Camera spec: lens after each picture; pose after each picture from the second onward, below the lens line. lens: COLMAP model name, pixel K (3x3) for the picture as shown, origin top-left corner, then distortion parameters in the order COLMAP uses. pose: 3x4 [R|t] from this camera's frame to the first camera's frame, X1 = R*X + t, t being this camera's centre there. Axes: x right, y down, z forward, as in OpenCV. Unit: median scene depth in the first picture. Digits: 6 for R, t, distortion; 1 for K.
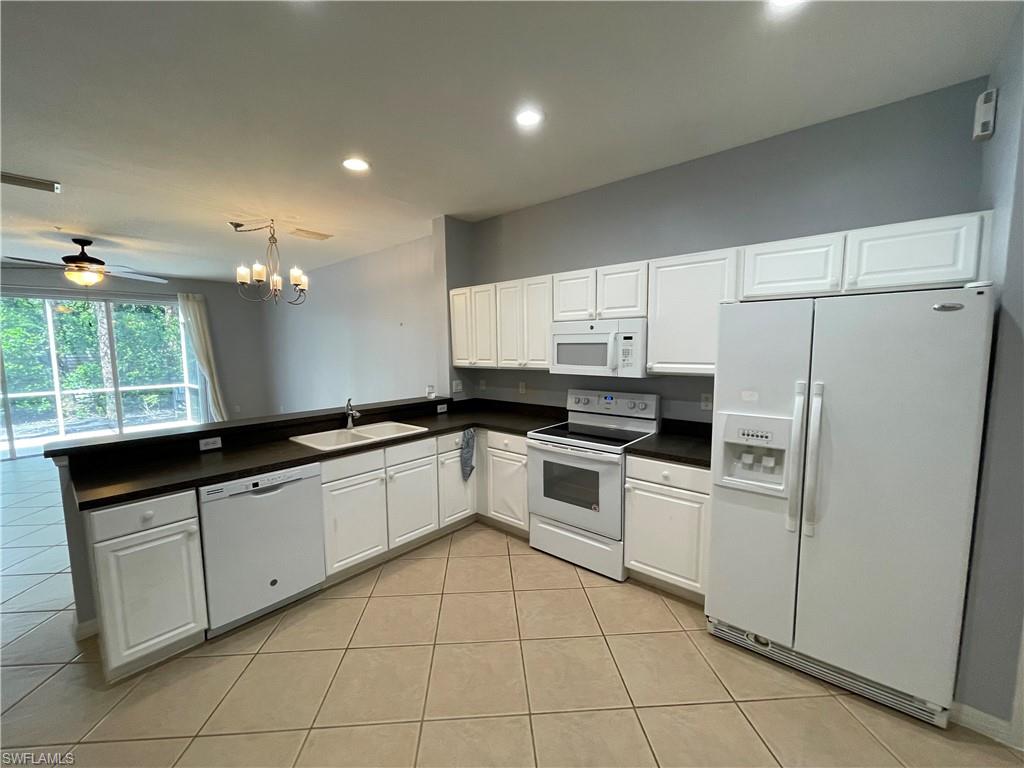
lens RADIAL K [[412.6, 0, 511.7], [0, 412.6, 384.9], [0, 0, 1]] dist [-0.001927, 0.000556]
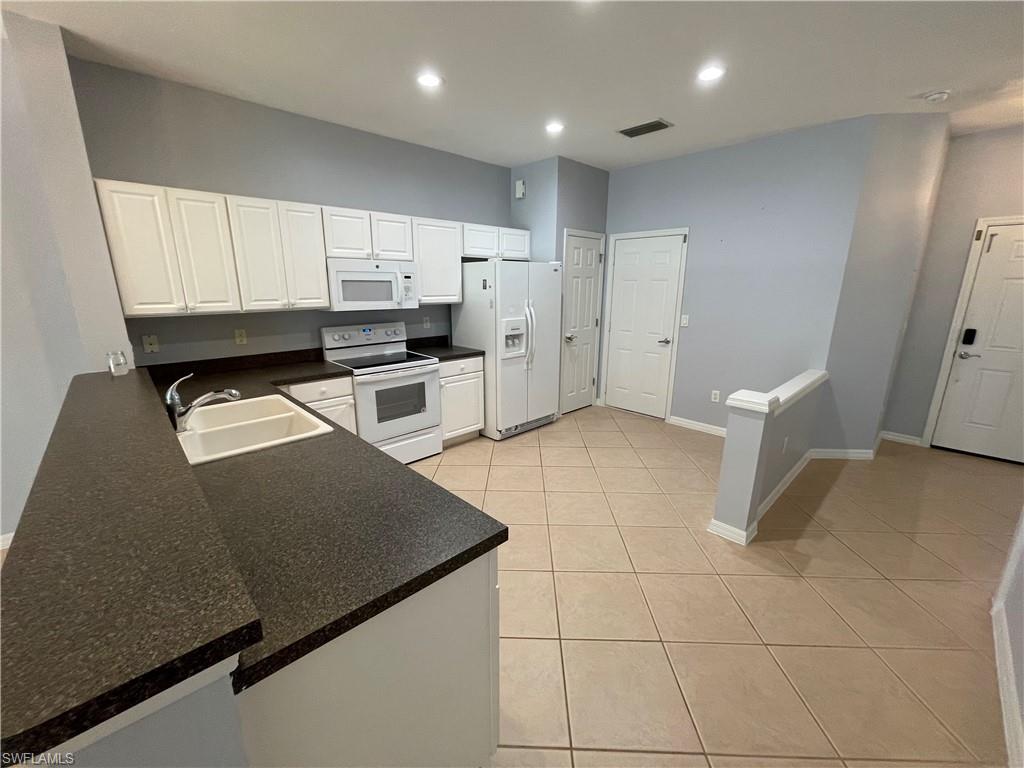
lens RADIAL K [[412.6, 0, 507.7], [0, 412.6, 386.7], [0, 0, 1]] dist [-0.001927, 0.000556]
pose [[0.103448, -0.234968, 0.966483, -0.865943], [0.090897, 0.969863, 0.226061, -0.039204], [-0.990473, 0.064465, 0.121688, 0.482389]]
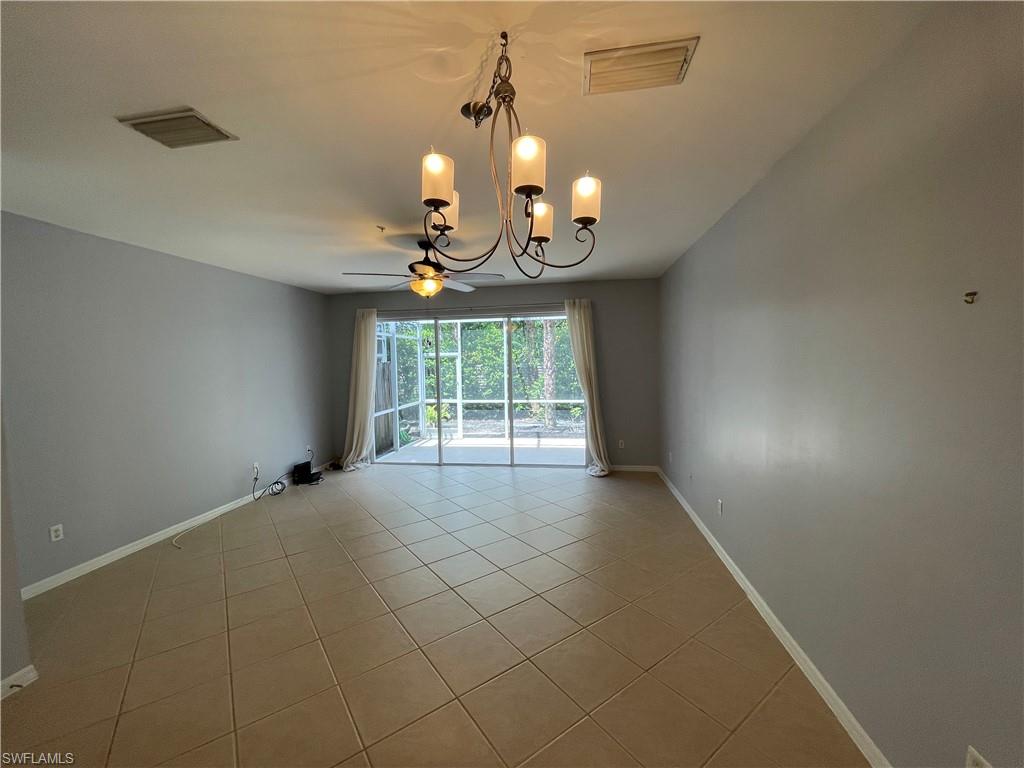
lens RADIAL K [[412.6, 0, 511.9], [0, 412.6, 382.4], [0, 0, 1]] dist [-0.001927, 0.000556]
pose [[0.528492, 0.047756, -0.847594, -0.315476], [-0.067744, 0.997605, 0.013969, -0.130331], [0.846231, 0.050037, 0.530462, 1.041427]]
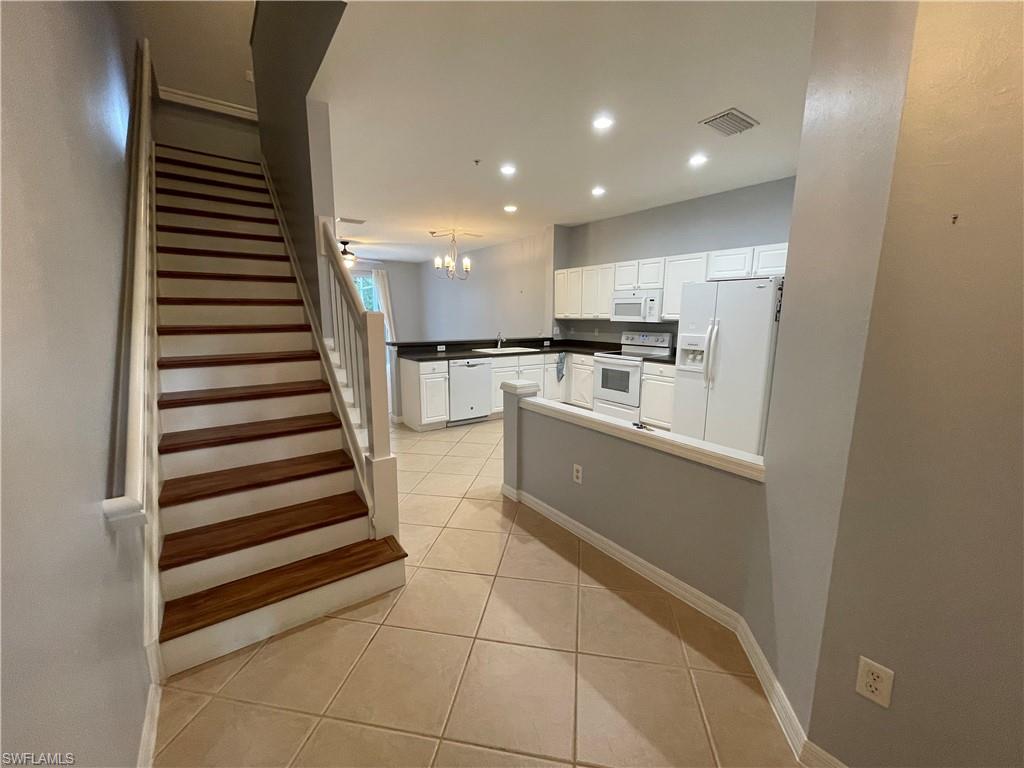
lens RADIAL K [[412.6, 0, 509.1], [0, 412.6, 385.8], [0, 0, 1]] dist [-0.001927, 0.000556]
pose [[0.970872, 0.056745, -0.232784, 0.099355], [-0.038280, 0.995807, 0.083089, 0.116421], [0.236523, -0.071757, 0.968973, -0.812036]]
